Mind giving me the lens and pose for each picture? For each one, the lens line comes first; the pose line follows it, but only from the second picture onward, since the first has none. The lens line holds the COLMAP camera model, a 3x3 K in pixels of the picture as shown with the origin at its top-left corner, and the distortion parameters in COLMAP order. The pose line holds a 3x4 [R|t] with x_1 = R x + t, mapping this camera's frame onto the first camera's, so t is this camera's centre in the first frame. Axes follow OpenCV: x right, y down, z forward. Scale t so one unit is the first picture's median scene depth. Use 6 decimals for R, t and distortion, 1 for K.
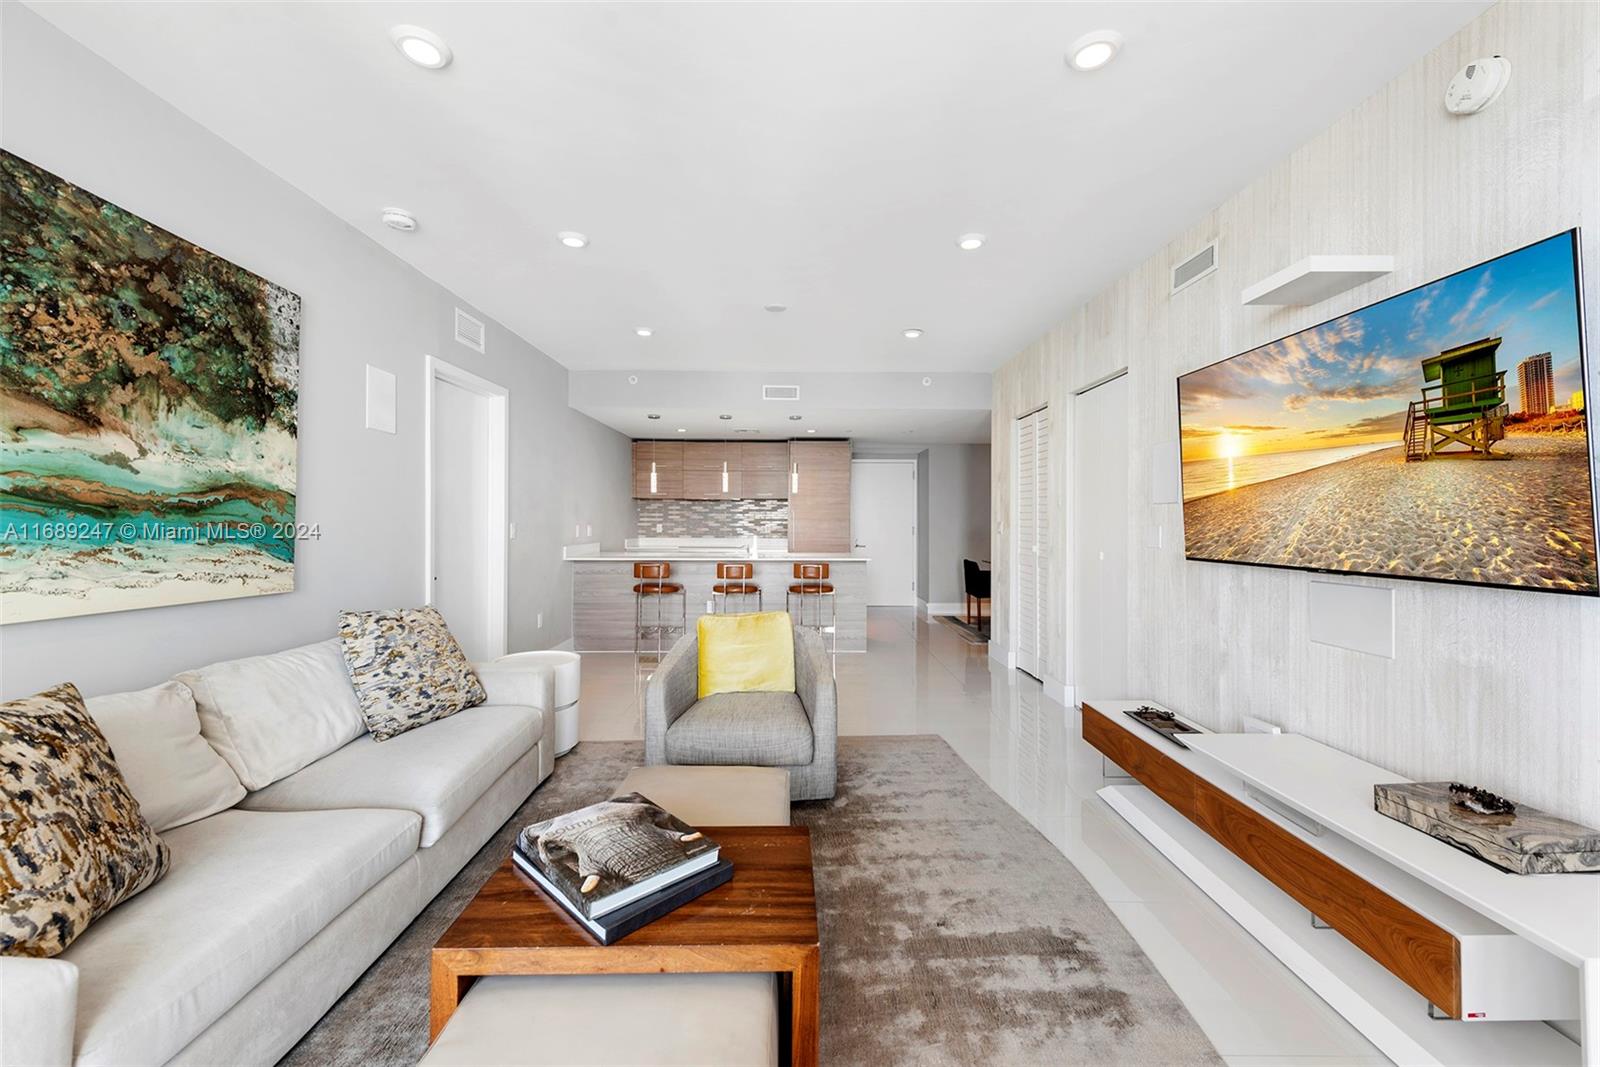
lens RADIAL K [[626.5, 0, 801.4], [0, 626.5, 520.9], [0, 0, 1]] dist [0.015104, -0.005645]
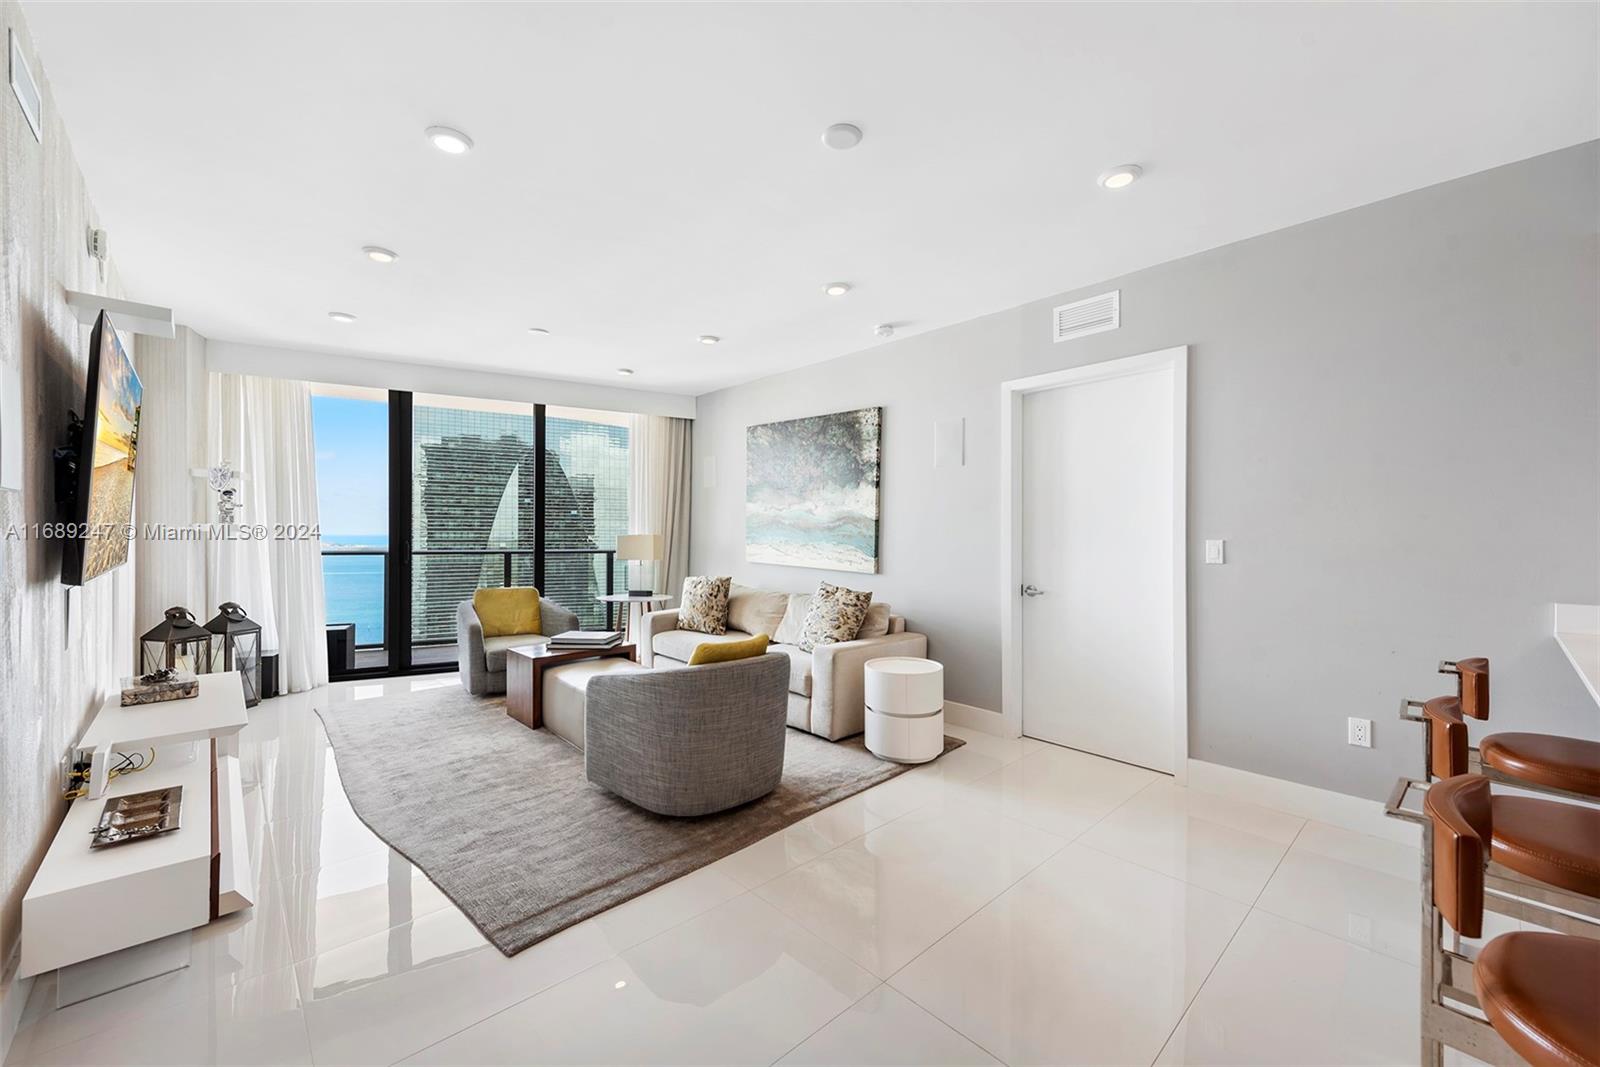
lens RADIAL K [[626.5, 0, 790.4], [0, 626.5, 533.5], [0, 0, 1]] dist [0.015104, -0.005645]
pose [[-0.748320, -0.004073, -0.663325, 0.600455], [-0.005383, 0.999986, -0.000068, -0.000772], [0.663316, 0.003520, -0.748331, 2.355419]]
